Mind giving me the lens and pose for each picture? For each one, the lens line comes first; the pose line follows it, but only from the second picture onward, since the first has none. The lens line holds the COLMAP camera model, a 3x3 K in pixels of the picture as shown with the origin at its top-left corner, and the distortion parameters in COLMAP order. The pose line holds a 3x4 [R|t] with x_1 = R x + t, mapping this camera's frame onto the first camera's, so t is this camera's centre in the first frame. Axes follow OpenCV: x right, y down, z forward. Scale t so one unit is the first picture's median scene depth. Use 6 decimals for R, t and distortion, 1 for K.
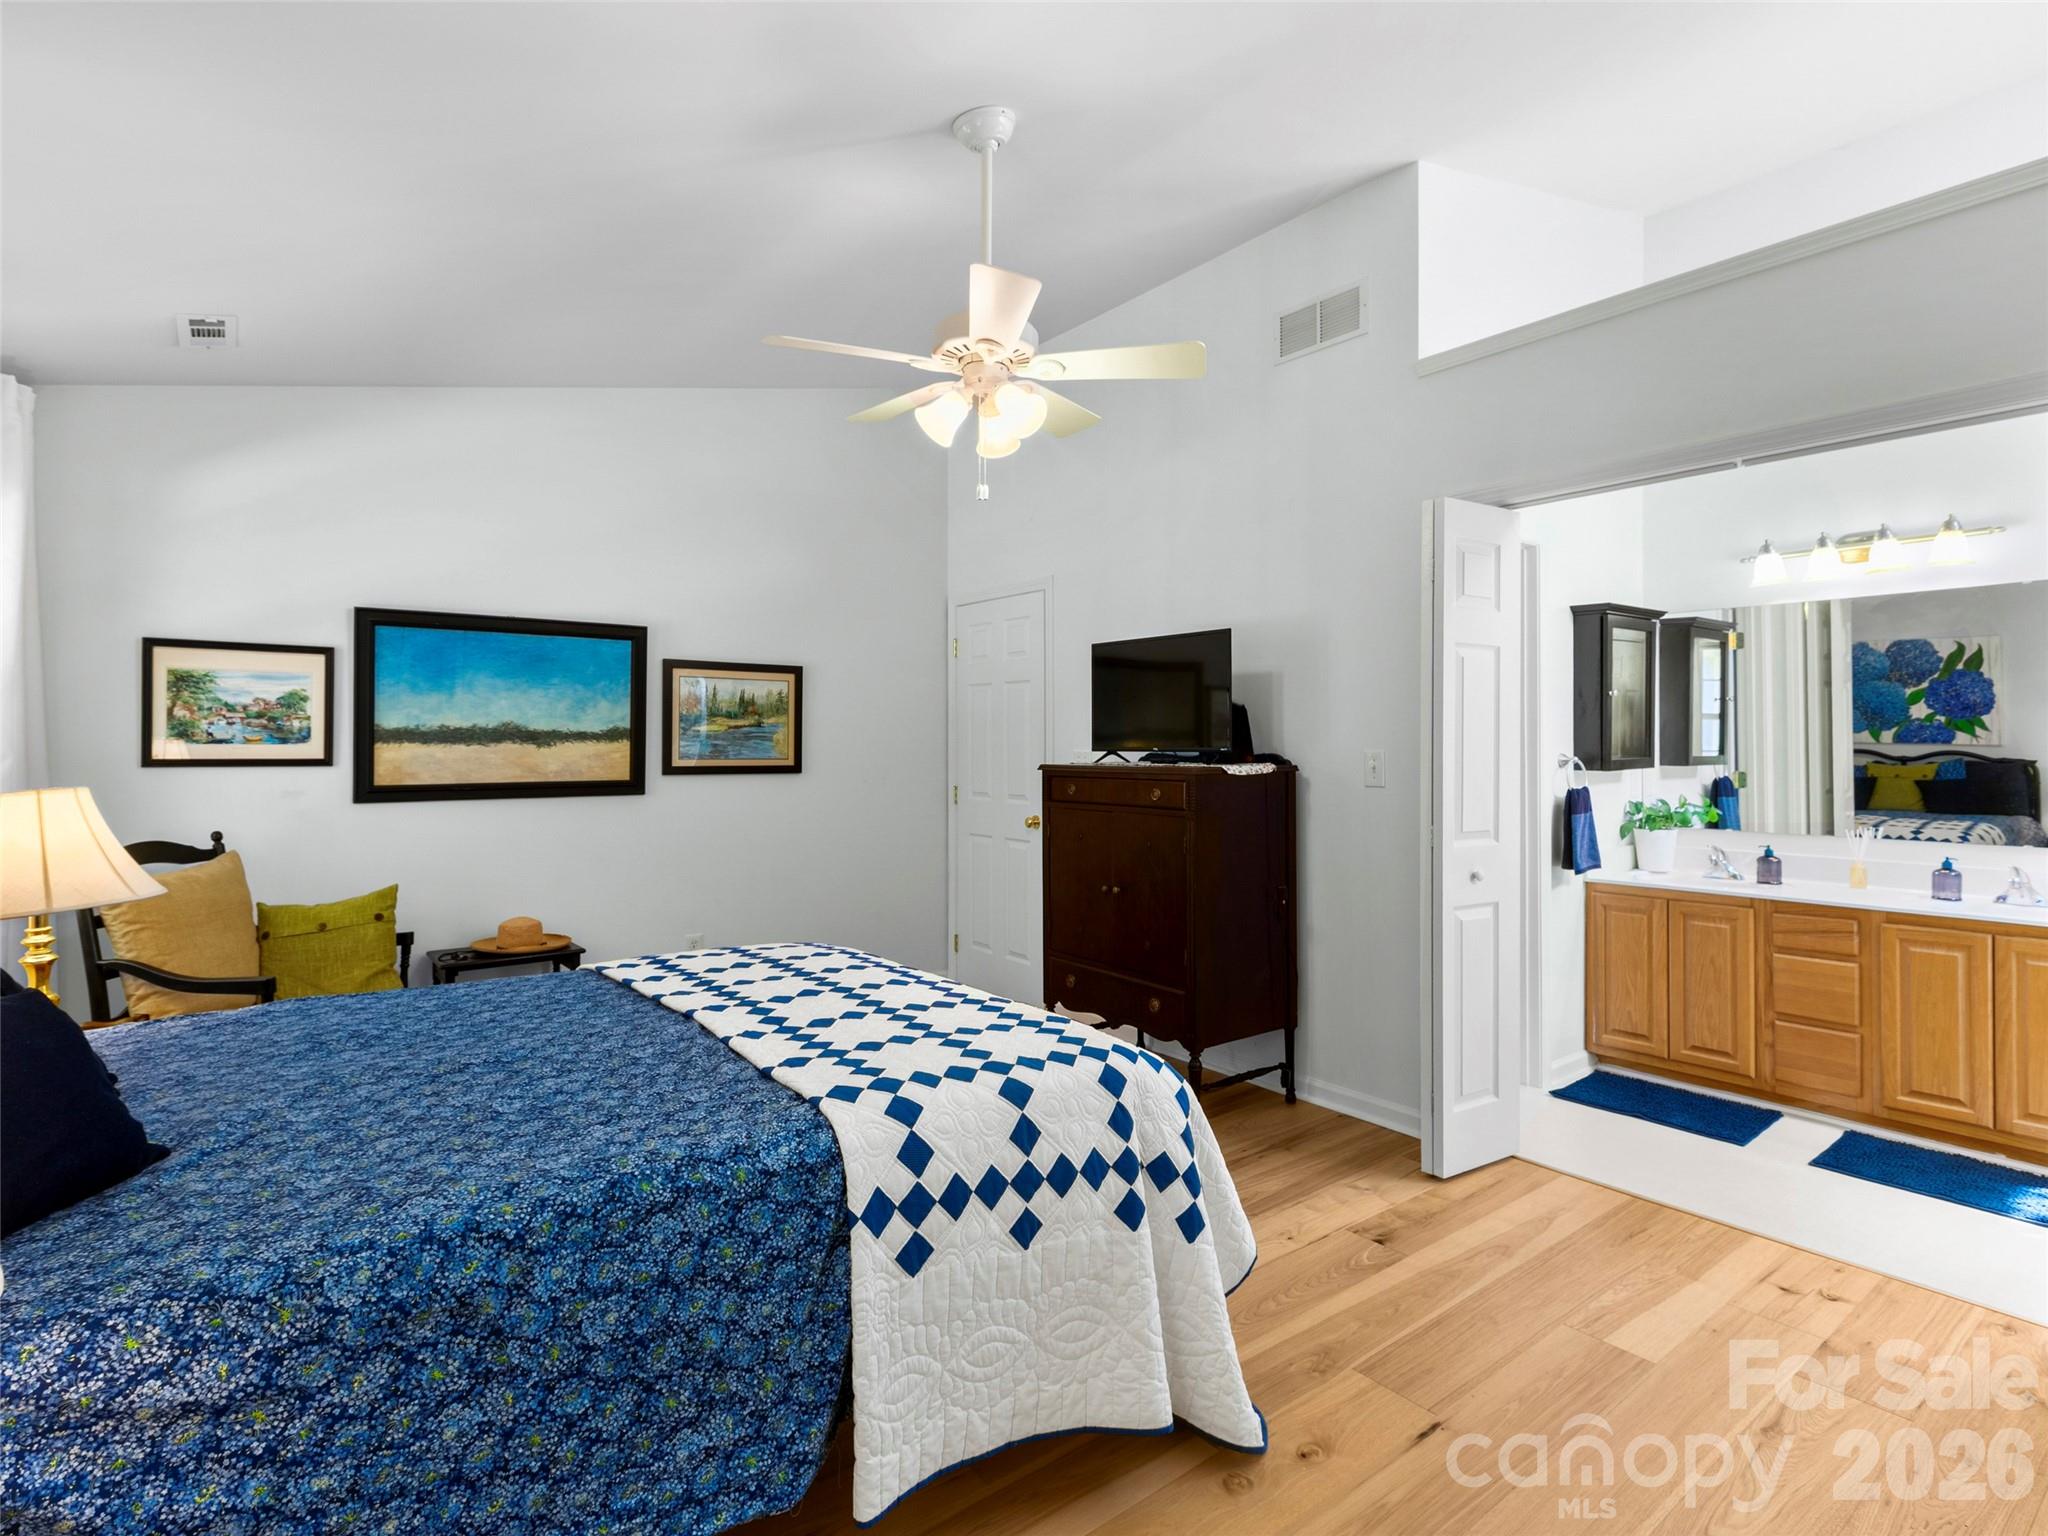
lens RADIAL K [[1036.0, 0, 1027.7], [0, 1036.0, 752.5], [0, 0, 1]] dist [0.002401, 0.000951]
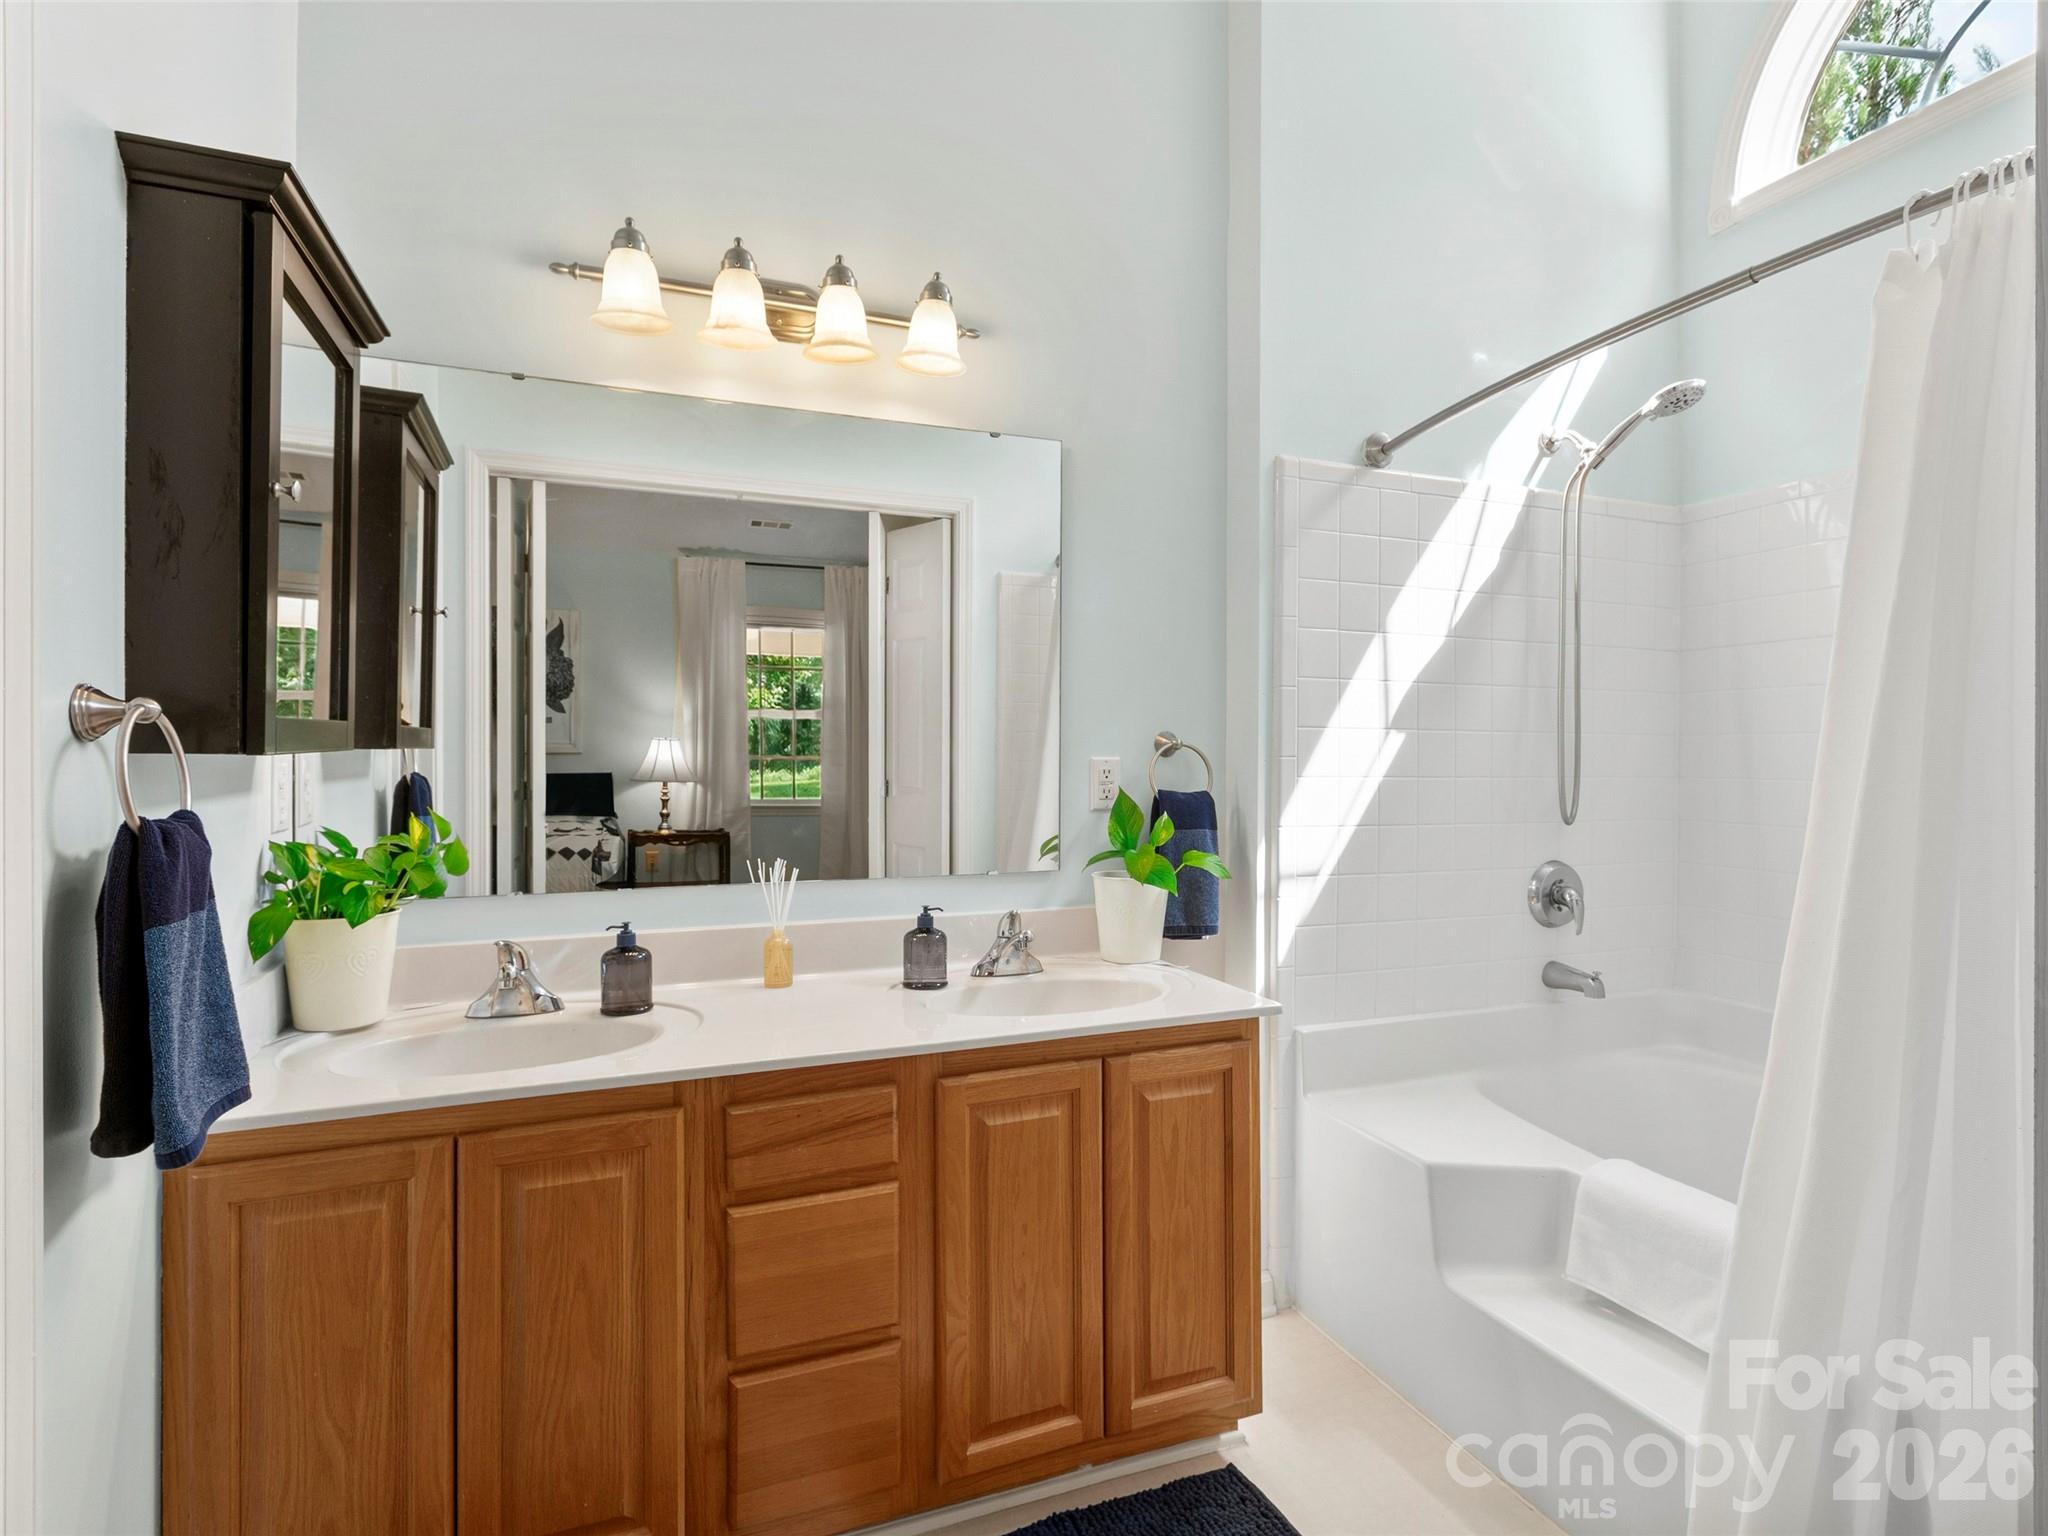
lens RADIAL K [[1036.0, 0, 1027.7], [0, 1036.0, 752.5], [0, 0, 1]] dist [0.002401, 0.000951]
pose [[0.272503, -0.003278, 0.962149, 0.348308], [0.004617, 0.999987, 0.002099, 0.018112], [-0.962144, 0.003870, 0.272515, 0.735772]]
